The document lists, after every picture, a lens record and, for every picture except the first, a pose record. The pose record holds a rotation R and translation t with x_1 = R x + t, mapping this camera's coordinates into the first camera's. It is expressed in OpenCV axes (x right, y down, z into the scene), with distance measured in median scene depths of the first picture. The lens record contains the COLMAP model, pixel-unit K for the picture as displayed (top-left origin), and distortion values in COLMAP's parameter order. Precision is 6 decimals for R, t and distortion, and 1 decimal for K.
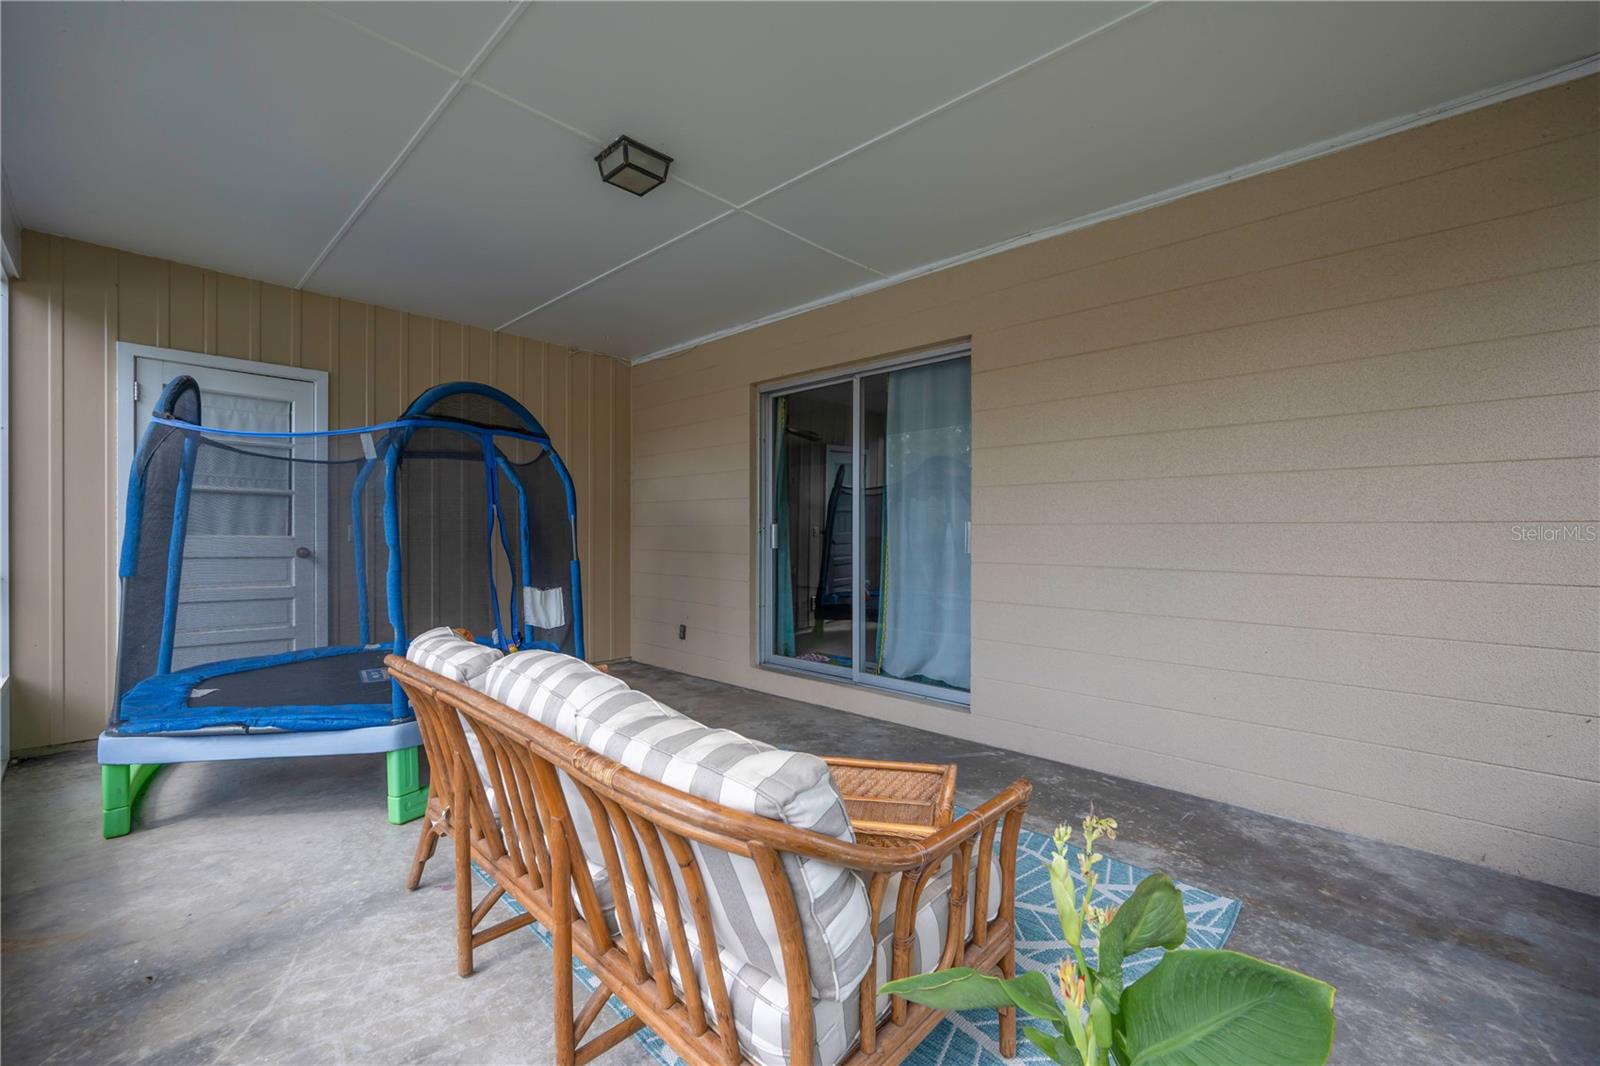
lens RADIAL K [[660.1, 0, 782.6], [0, 660.1, 534.5], [0, 0, 1]] dist [-0.008005, 0.000161]
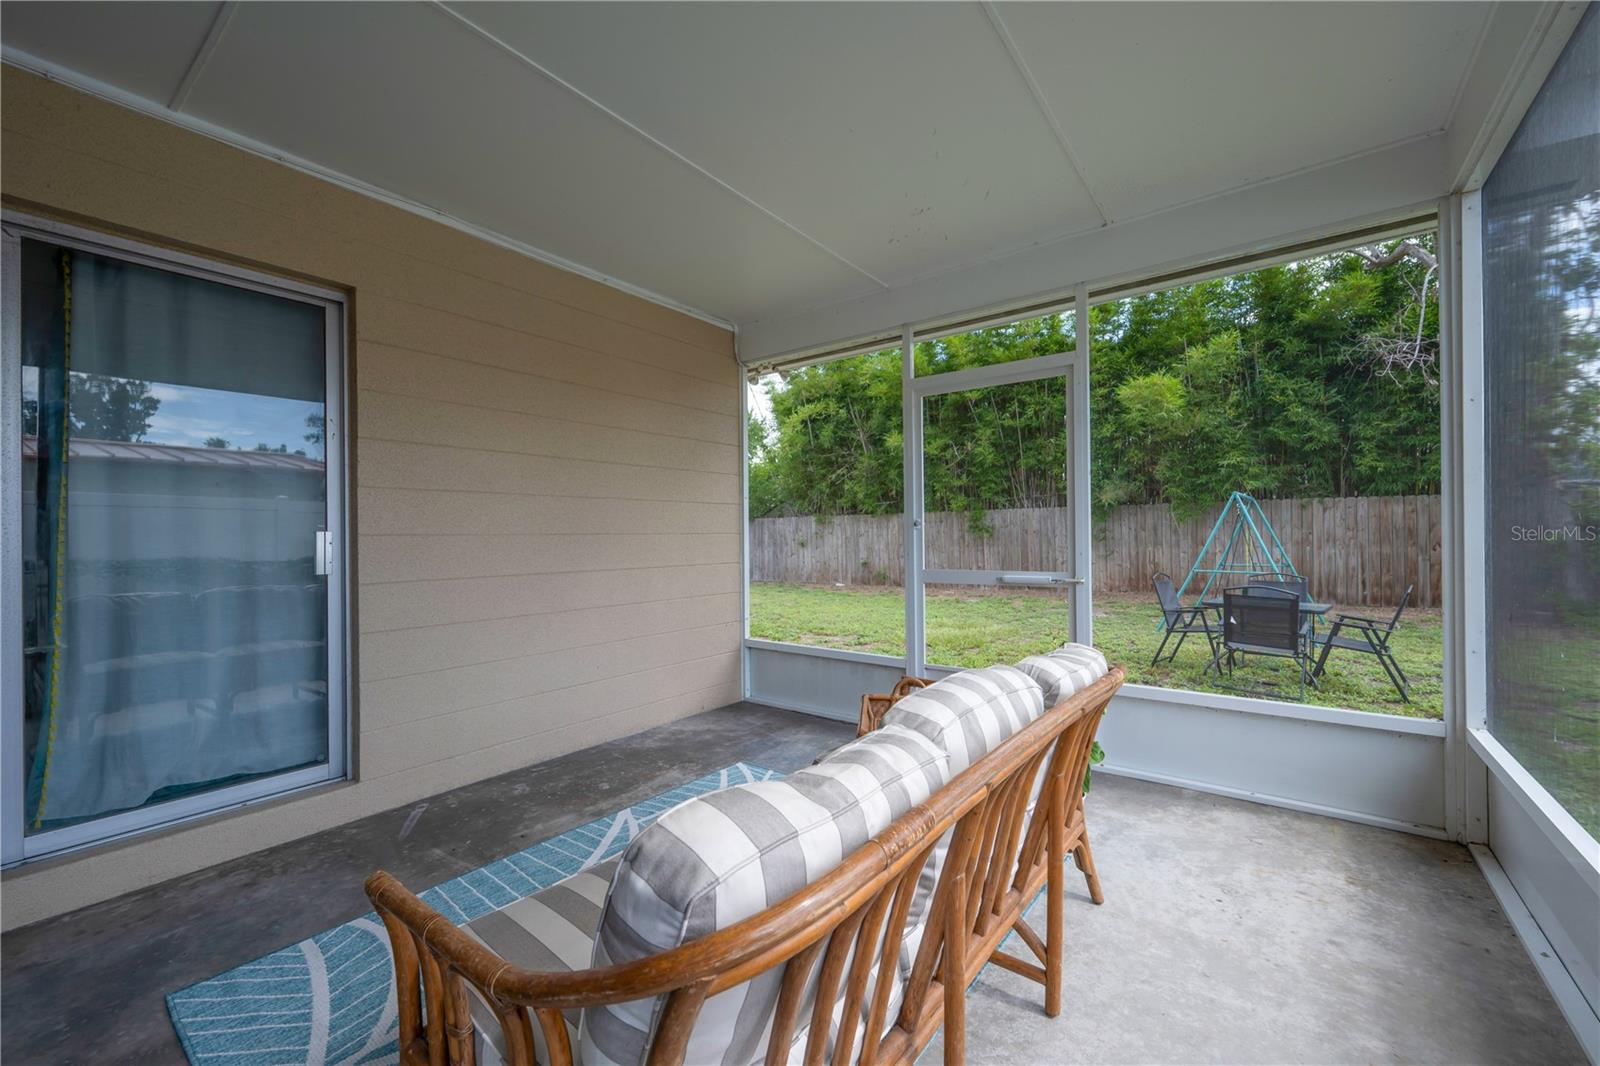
lens RADIAL K [[656.2, 0, 804.7], [0, 656.2, 530.6], [0, 0, 1]] dist [0.001917, 0.000314]
pose [[-0.144131, 0.004188, 0.989550, -0.758591], [0.014892, 0.999887, -0.002062, -0.016495], [-0.989447, 0.014439, -0.144177, 0.829399]]
